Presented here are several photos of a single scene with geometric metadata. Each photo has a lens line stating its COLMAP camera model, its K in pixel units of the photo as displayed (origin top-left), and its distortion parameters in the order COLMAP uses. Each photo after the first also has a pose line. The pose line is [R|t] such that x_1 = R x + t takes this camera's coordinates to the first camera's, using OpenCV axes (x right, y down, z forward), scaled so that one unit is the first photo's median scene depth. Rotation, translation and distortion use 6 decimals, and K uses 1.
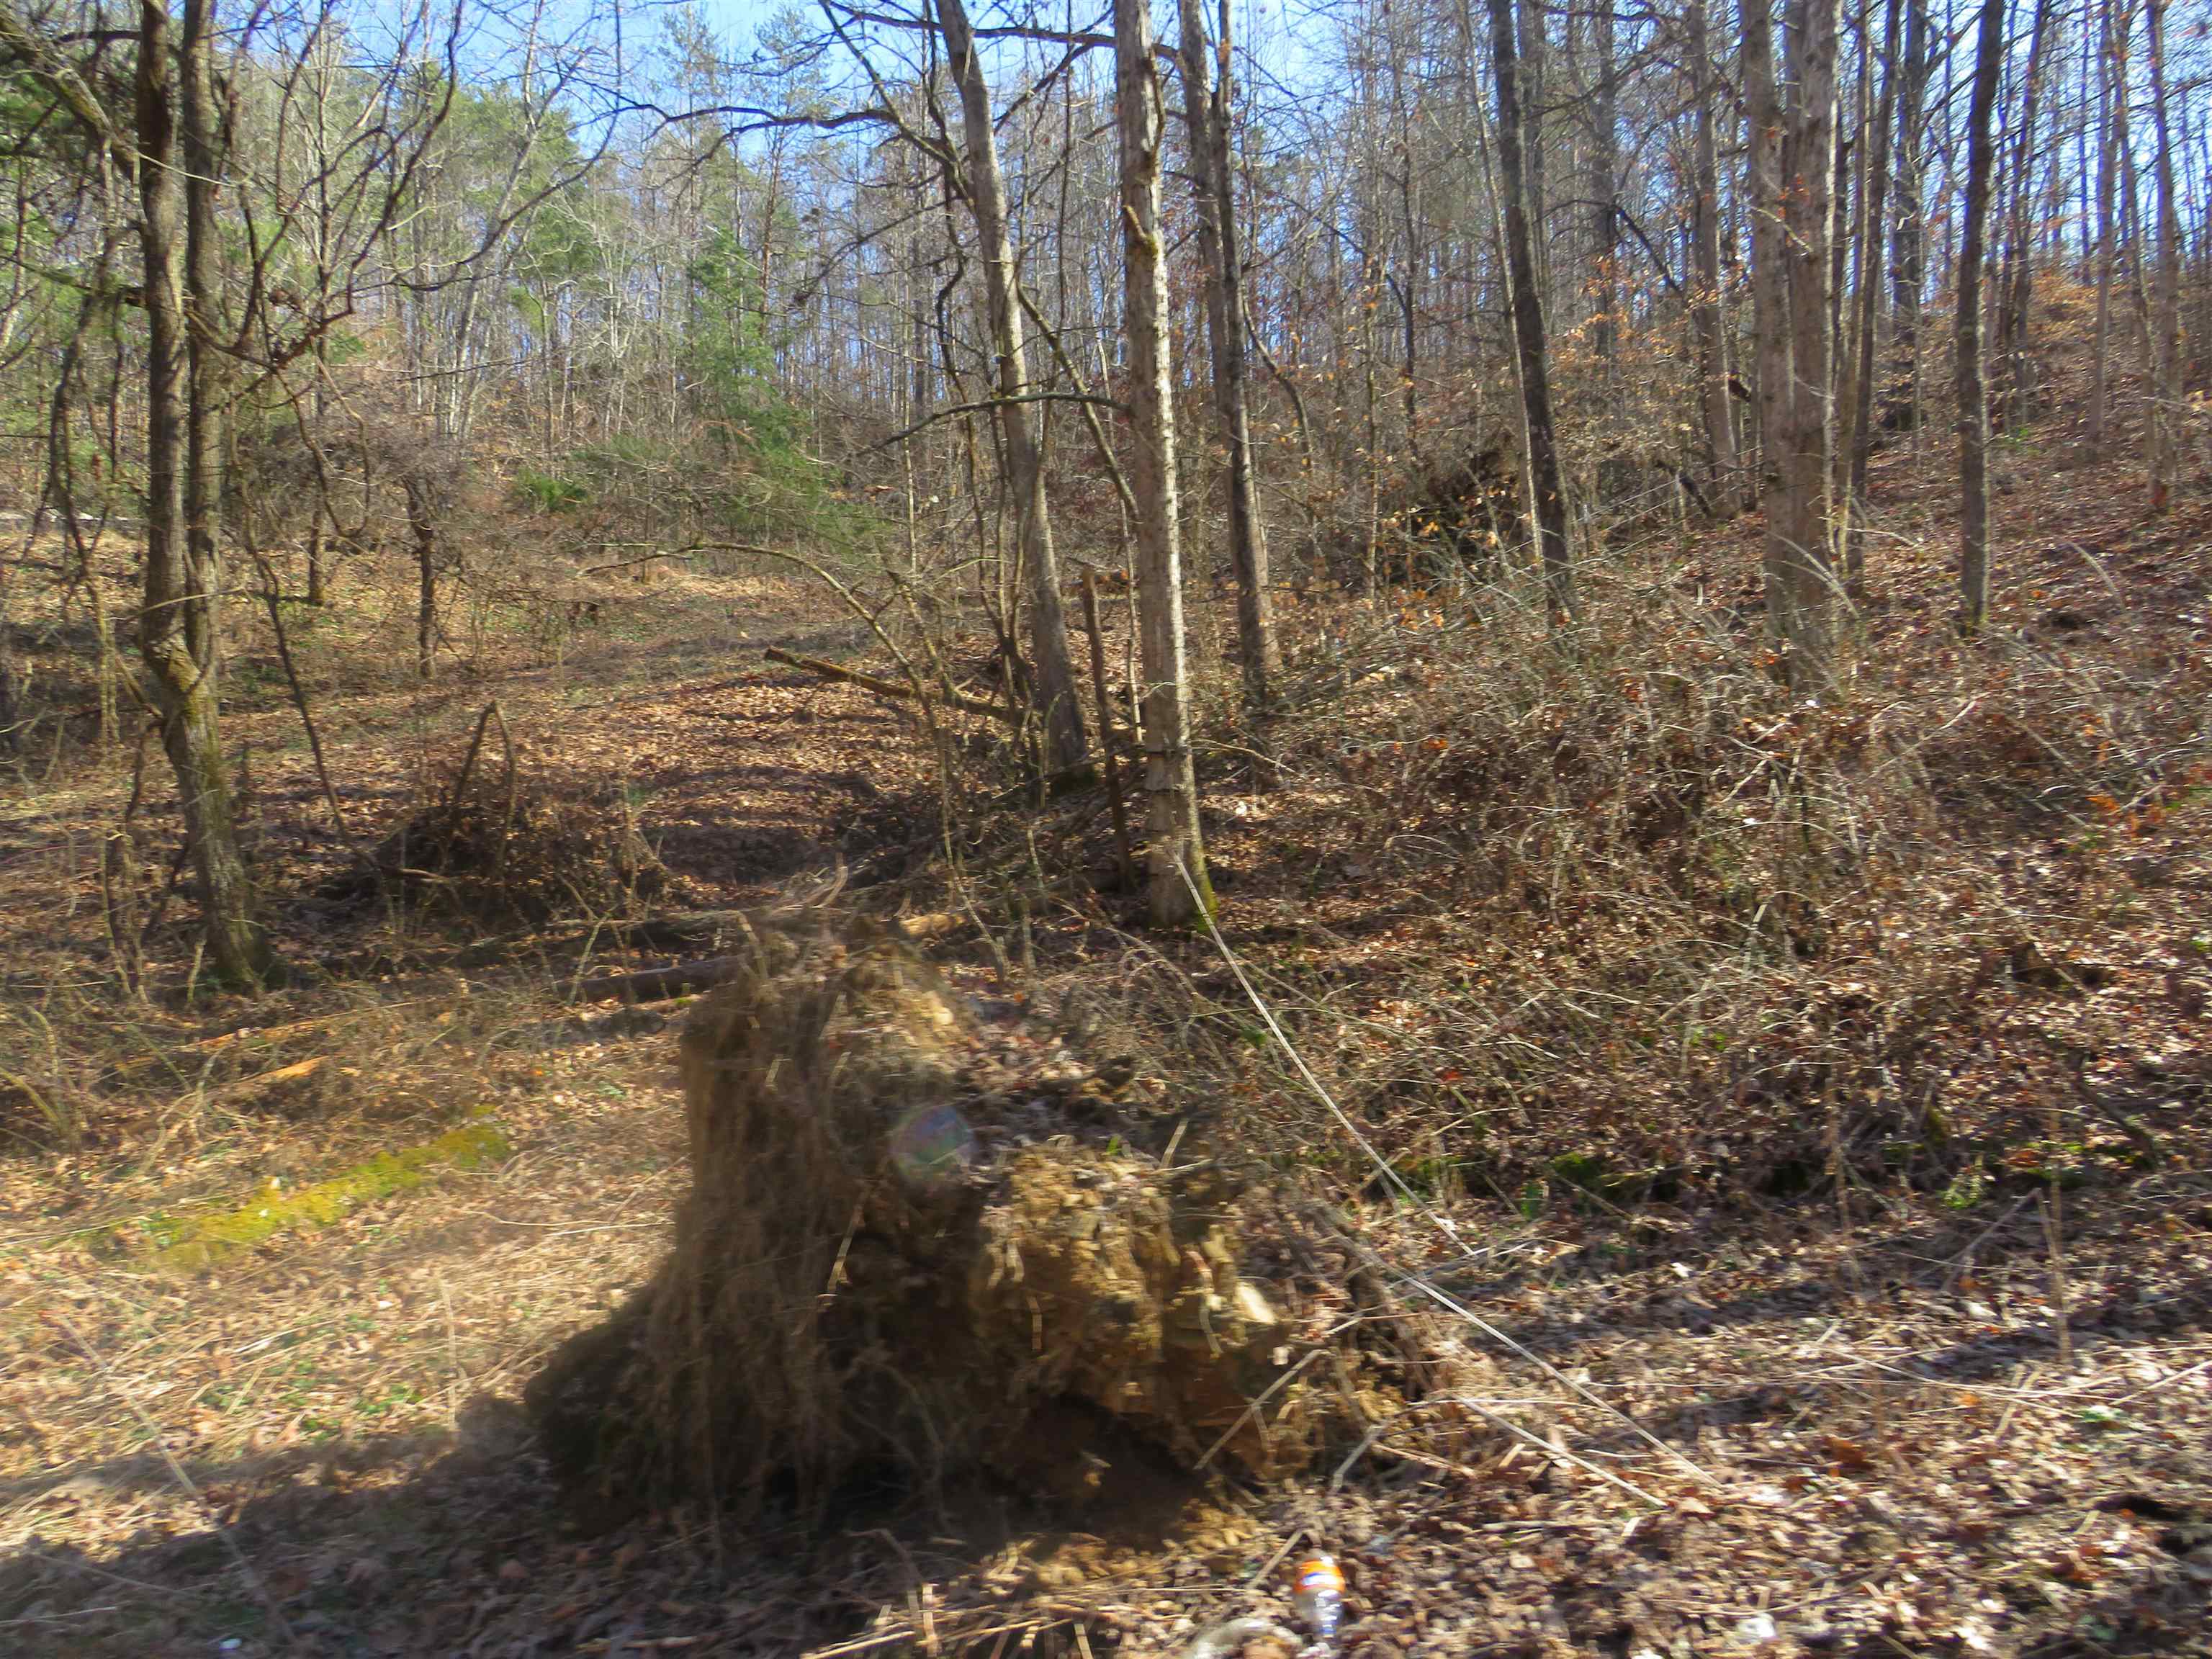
lens RADIAL K [[1554.6, 0, 1106.0], [0, 1554.6, 829.5], [0, 0, 1]] dist [-0.009804, 0.000273]
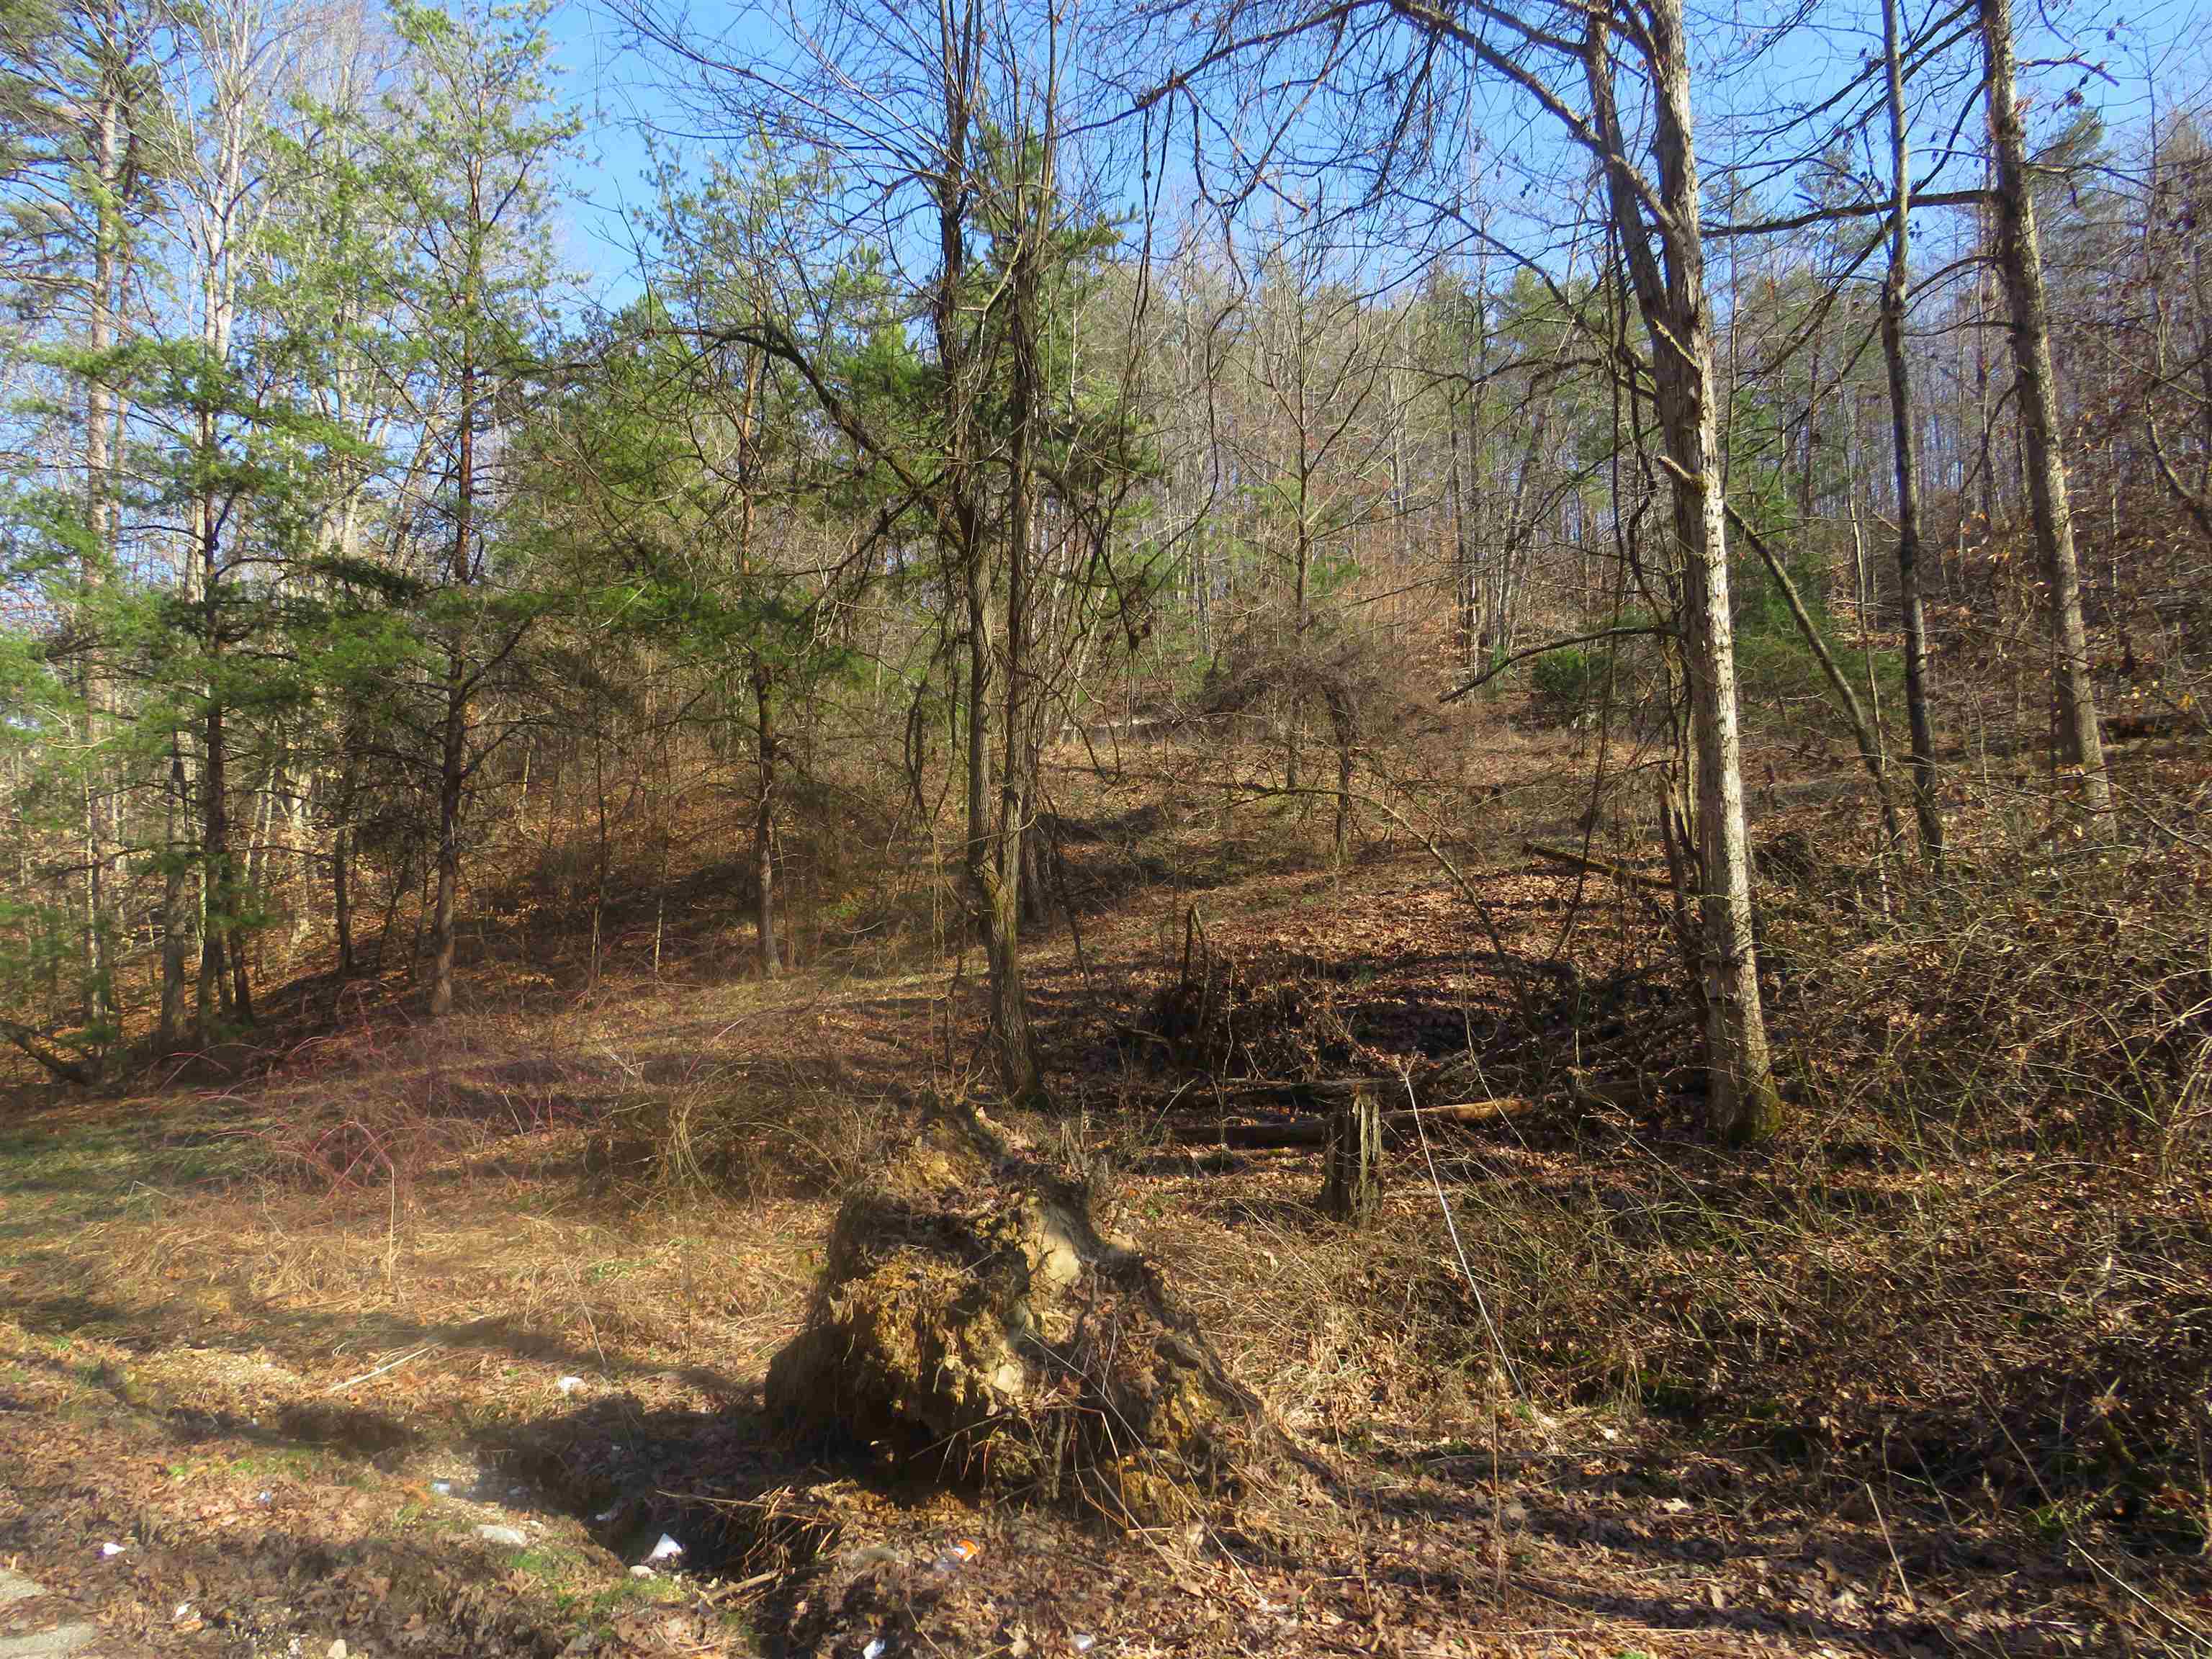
lens RADIAL K [[1554.6, 0, 1106.0], [0, 1554.6, 829.5], [0, 0, 1]] dist [-0.009804, 0.000273]
pose [[0.768056, -0.018052, -0.640128, 0.389094], [-0.042571, 0.995952, -0.079164, -0.038447], [0.638966, 0.088053, 0.764179, -0.051552]]
